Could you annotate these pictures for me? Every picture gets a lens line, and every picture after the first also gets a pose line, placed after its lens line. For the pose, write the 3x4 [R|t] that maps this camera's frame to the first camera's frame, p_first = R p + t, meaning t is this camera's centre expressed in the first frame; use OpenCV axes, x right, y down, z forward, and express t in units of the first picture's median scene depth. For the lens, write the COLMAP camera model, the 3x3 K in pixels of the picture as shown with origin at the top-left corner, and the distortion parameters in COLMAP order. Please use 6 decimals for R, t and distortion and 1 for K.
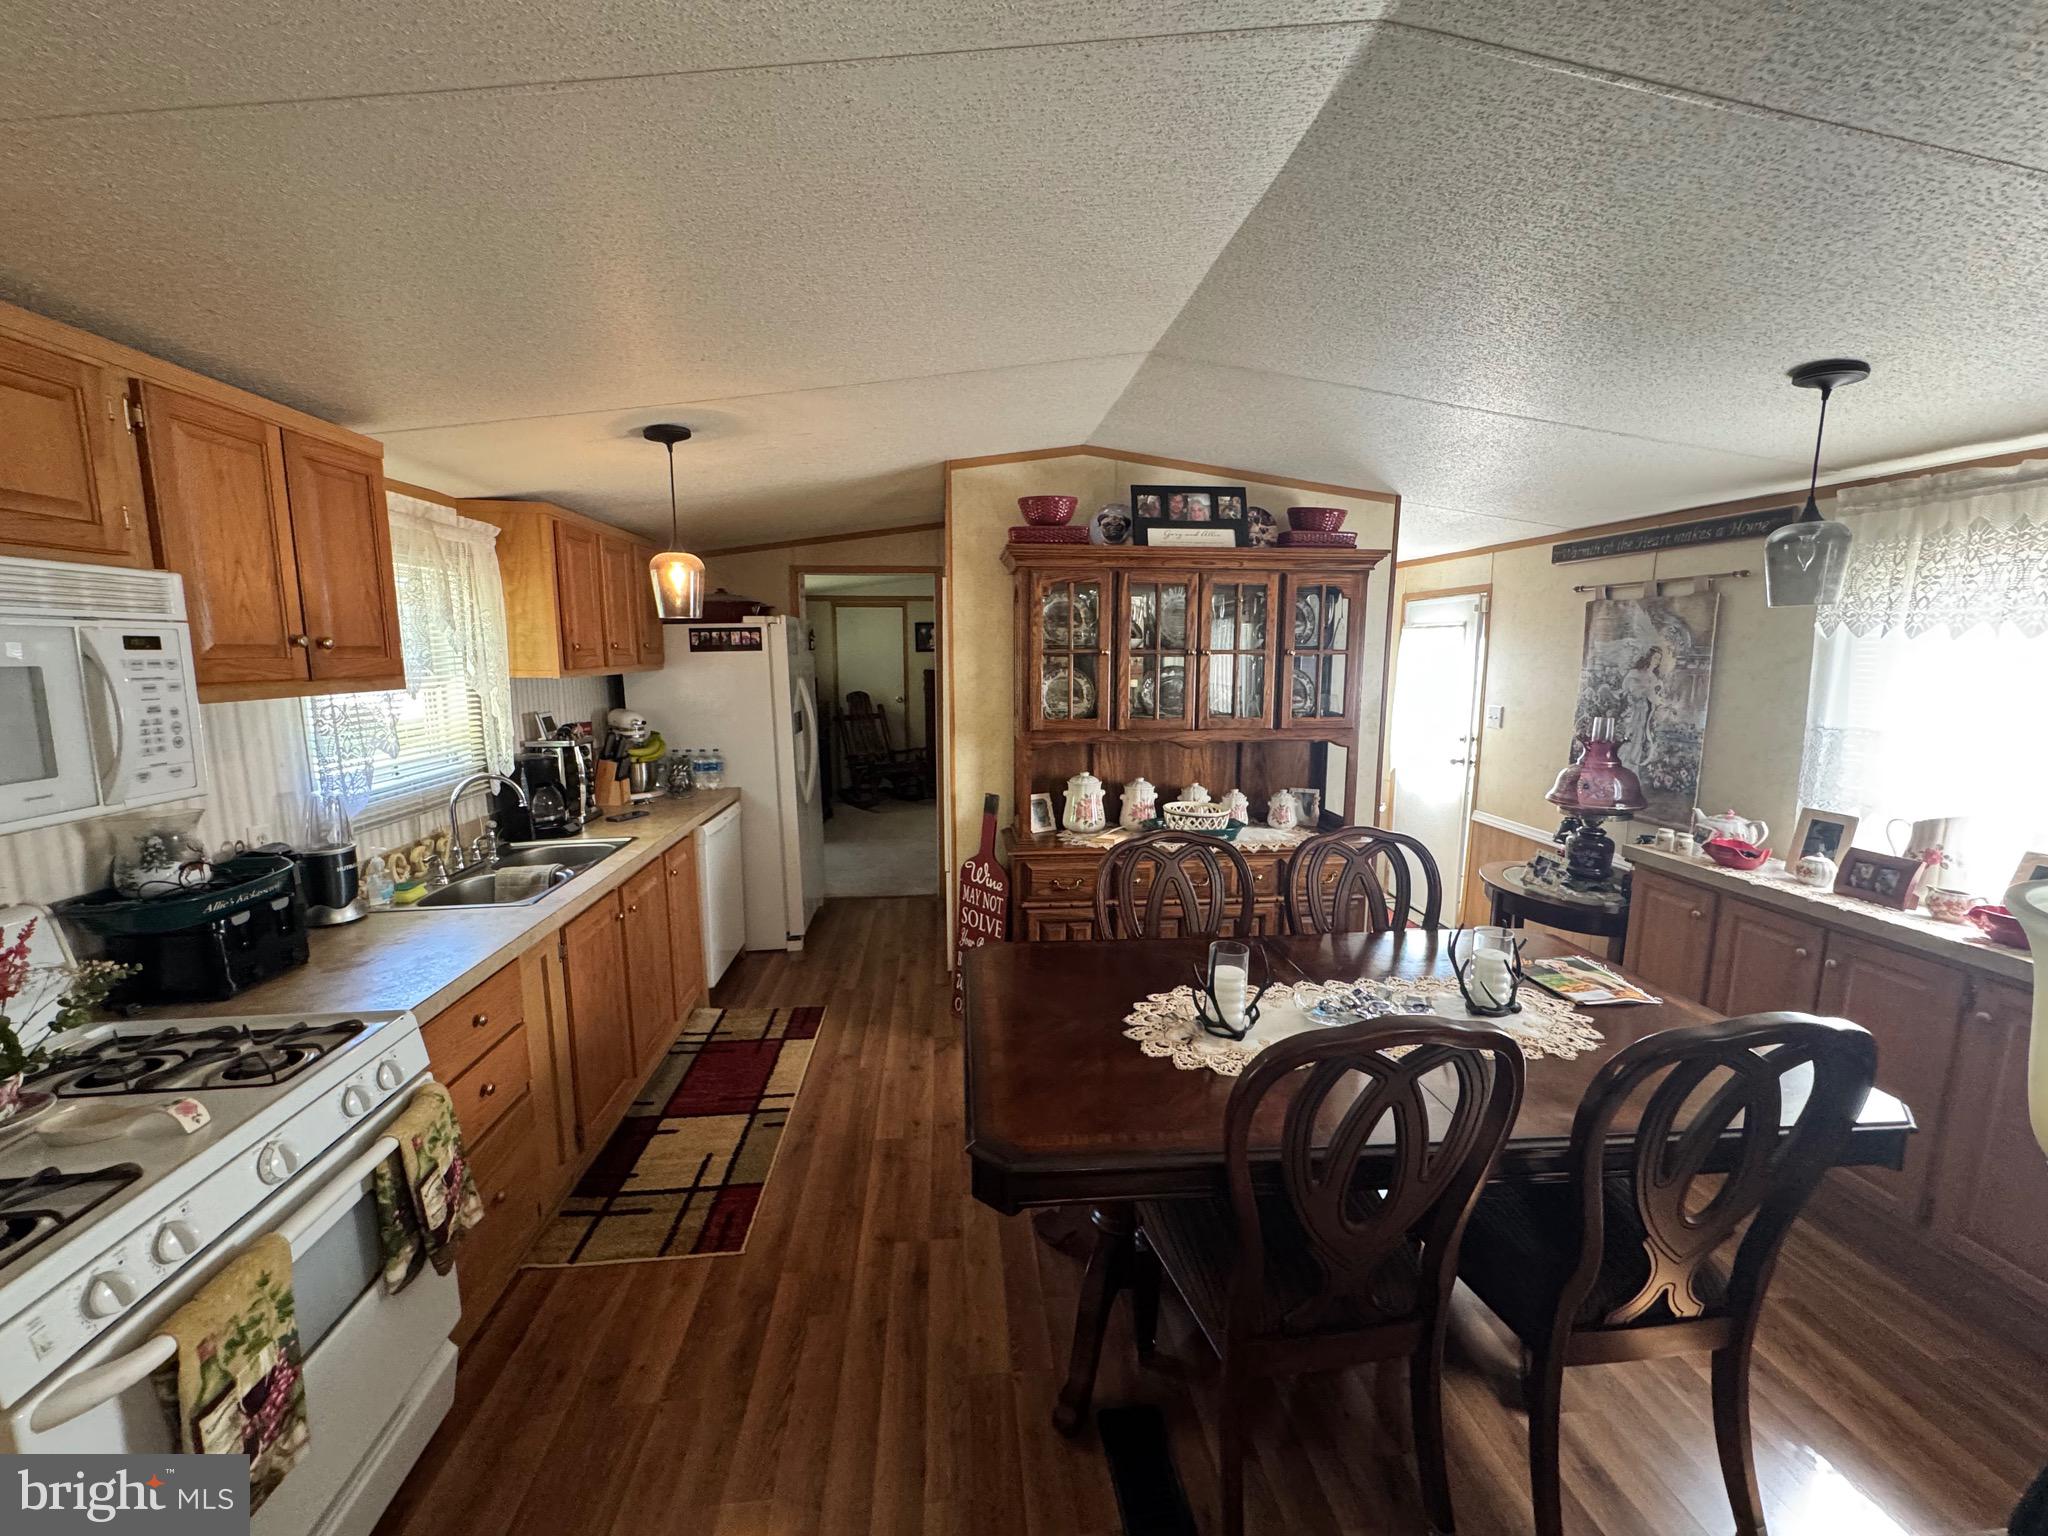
lens RADIAL K [[823.6, 0, 1023.1], [0, 823.6, 773.0], [0, 0, 1]] dist [-0.004443, 0.000618]
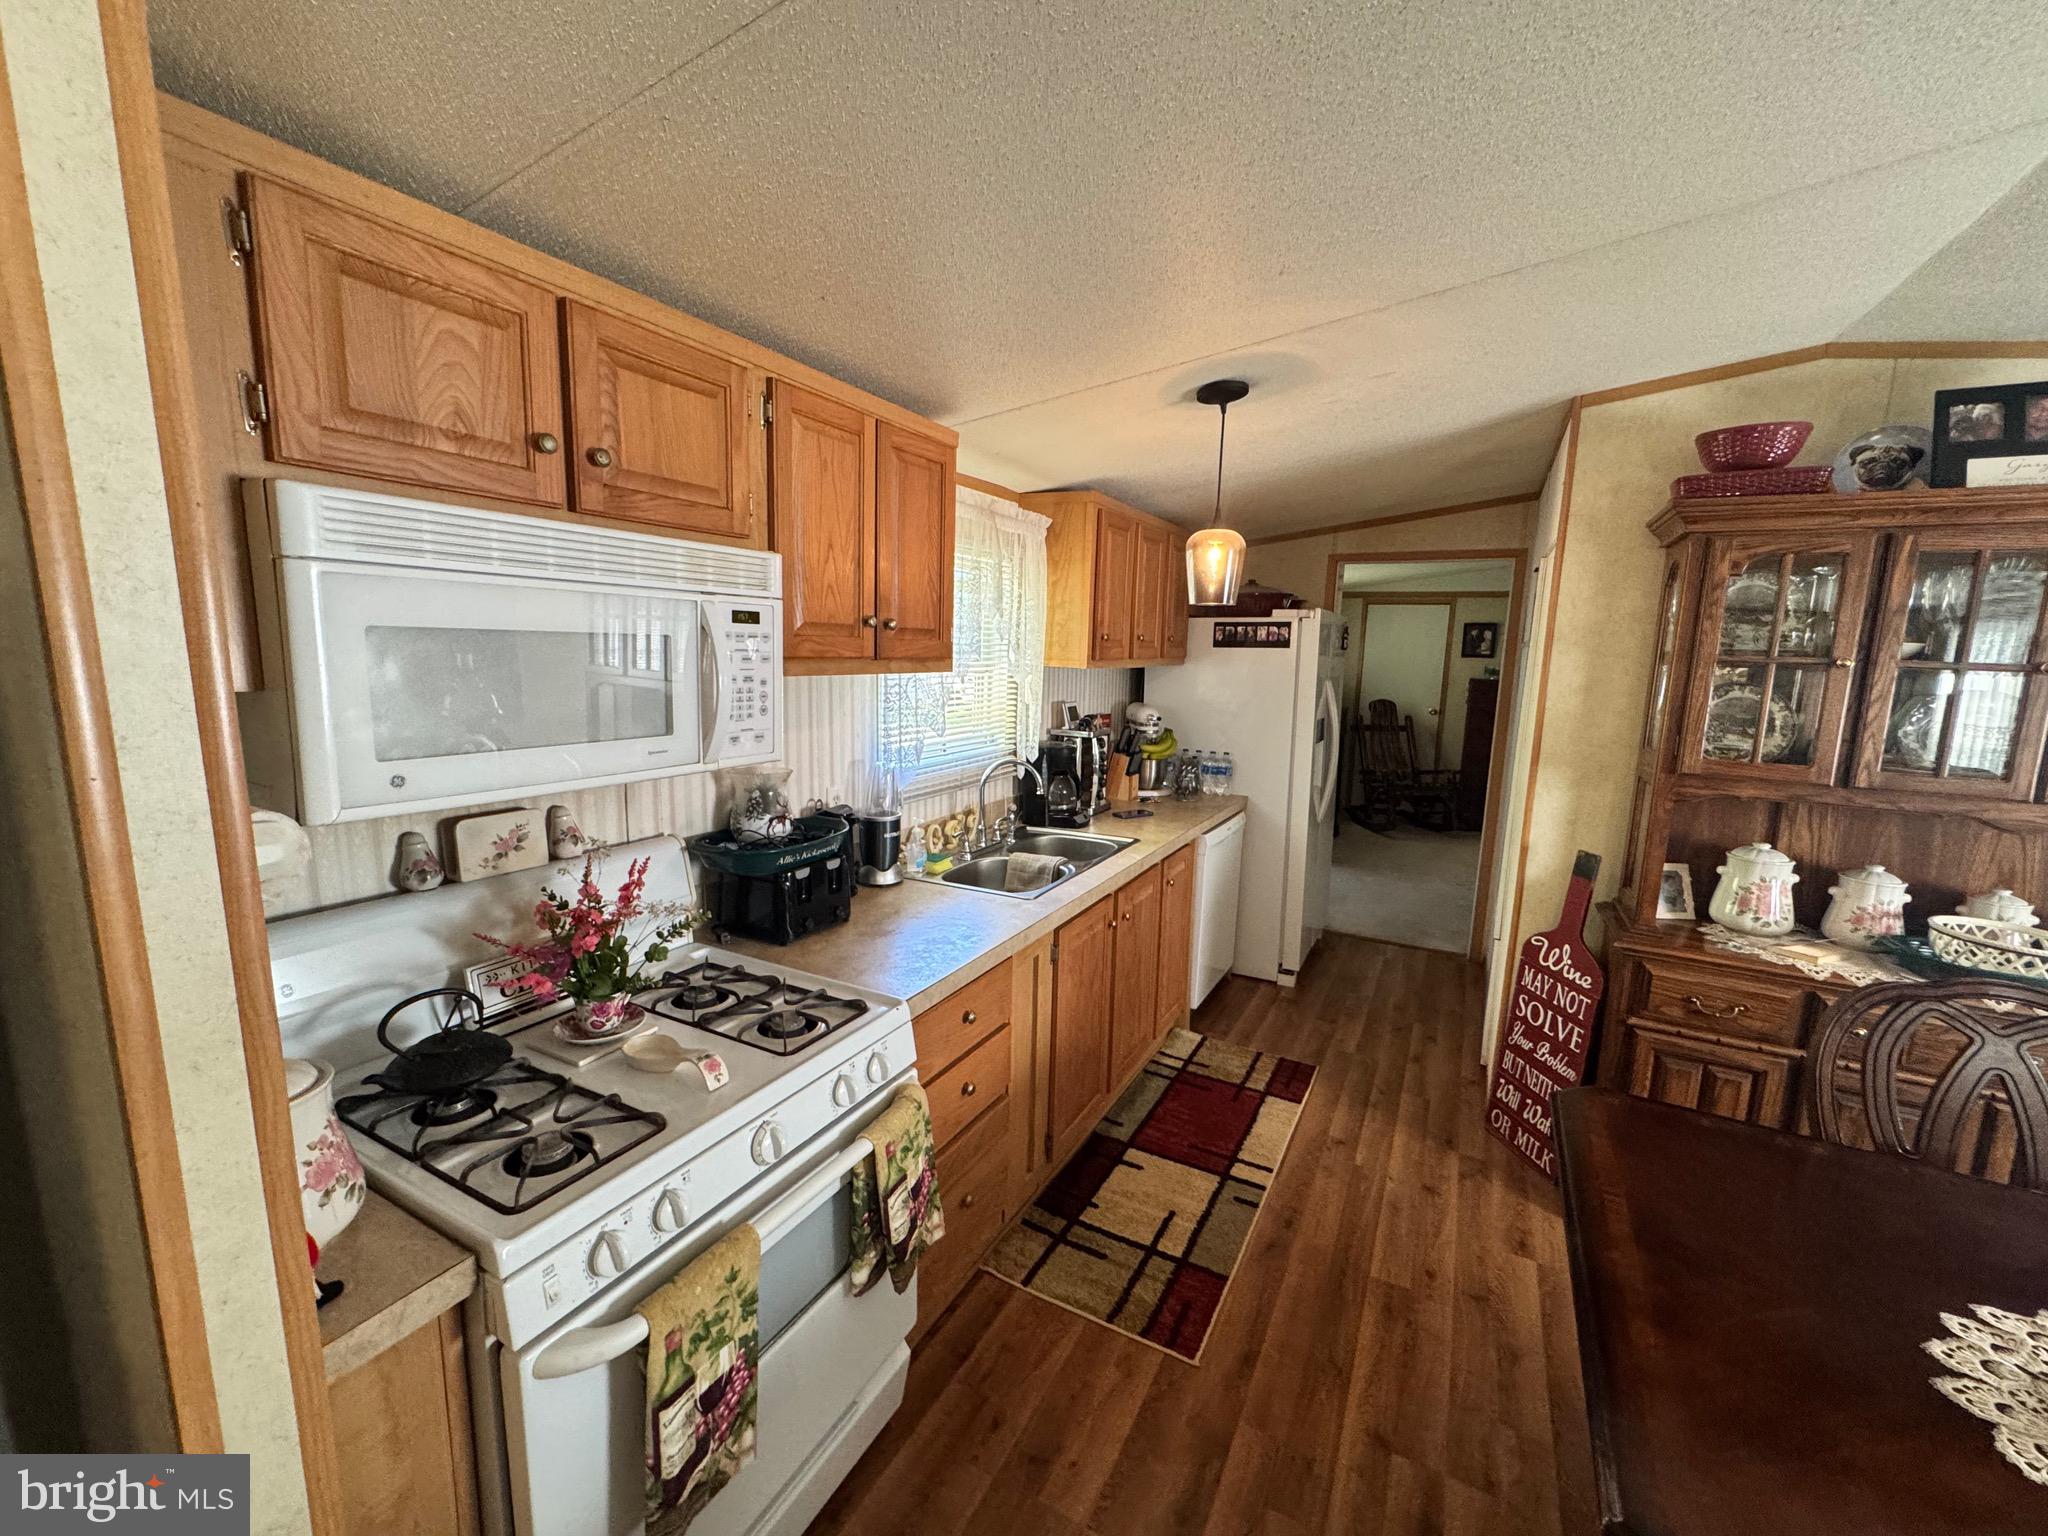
lens RADIAL K [[823.6, 0, 1029.7], [0, 823.6, 769.1], [0, 0, 1]] dist [-0.004443, 0.000618]
pose [[0.831037, 0.106257, -0.545973, -0.077646], [-0.110354, 0.993568, 0.025396, -0.014994], [0.545160, 0.039145, 0.837418, 0.159961]]
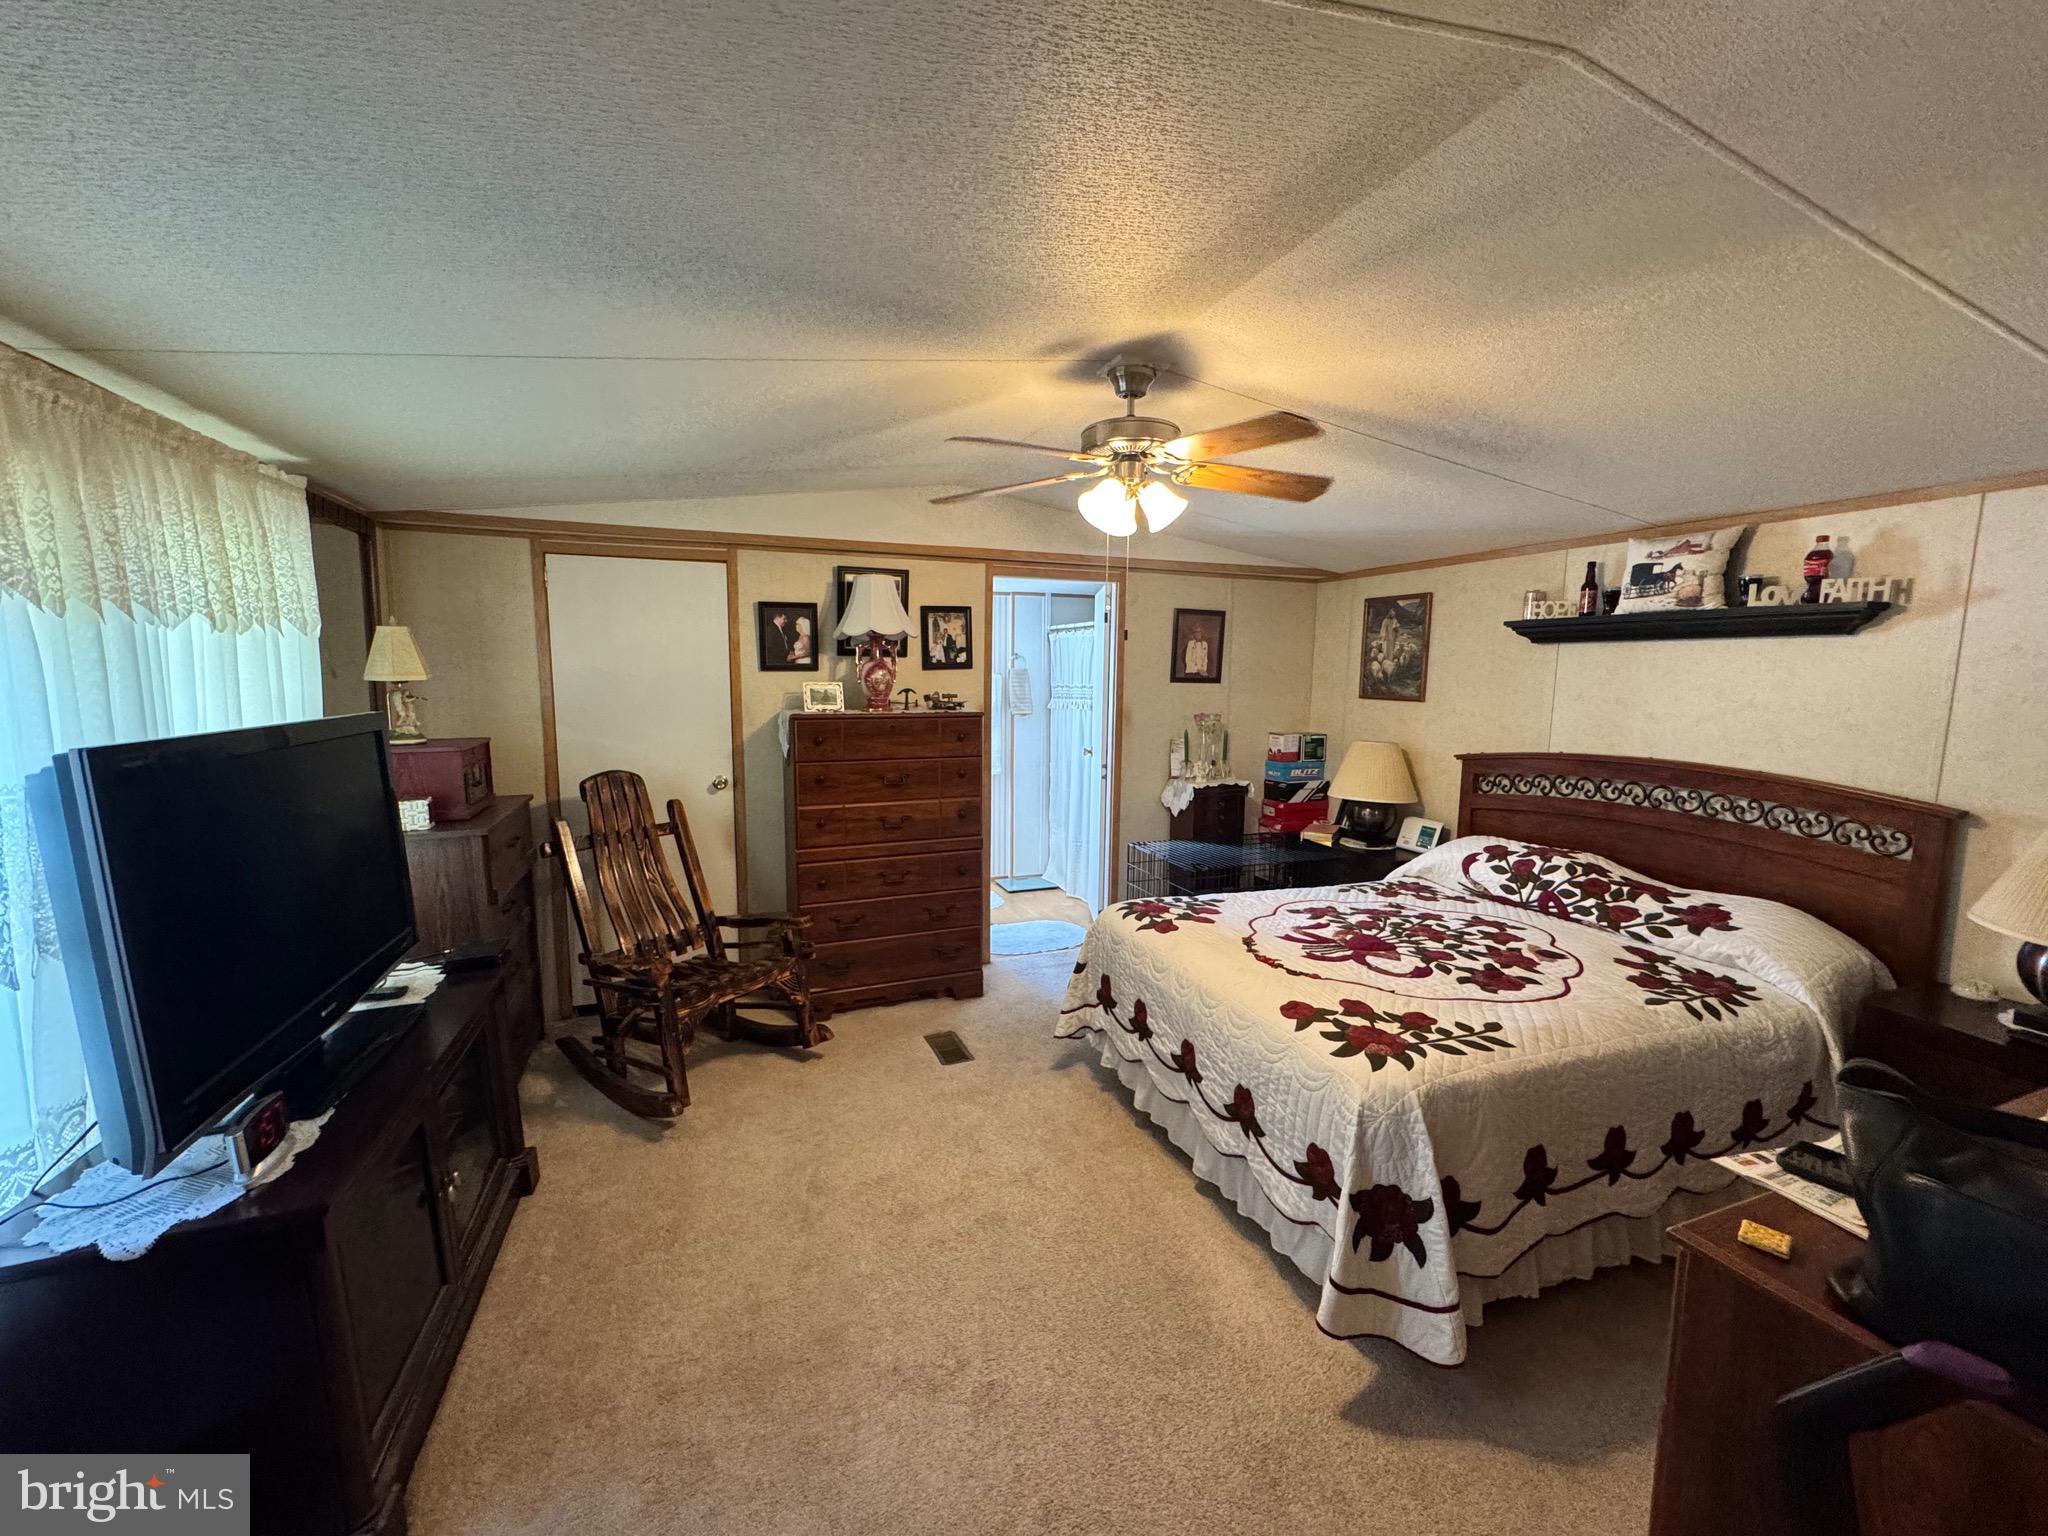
lens RADIAL K [[823.6, 0, 1031.3], [0, 823.6, 770.6], [0, 0, 1]] dist [-0.004443, 0.000618]
pose [[0.958644, -0.025815, 0.283434, -0.377412], [0.032791, 0.999264, -0.019896, -0.265731], [-0.282712, 0.028367, 0.958785, 1.783550]]
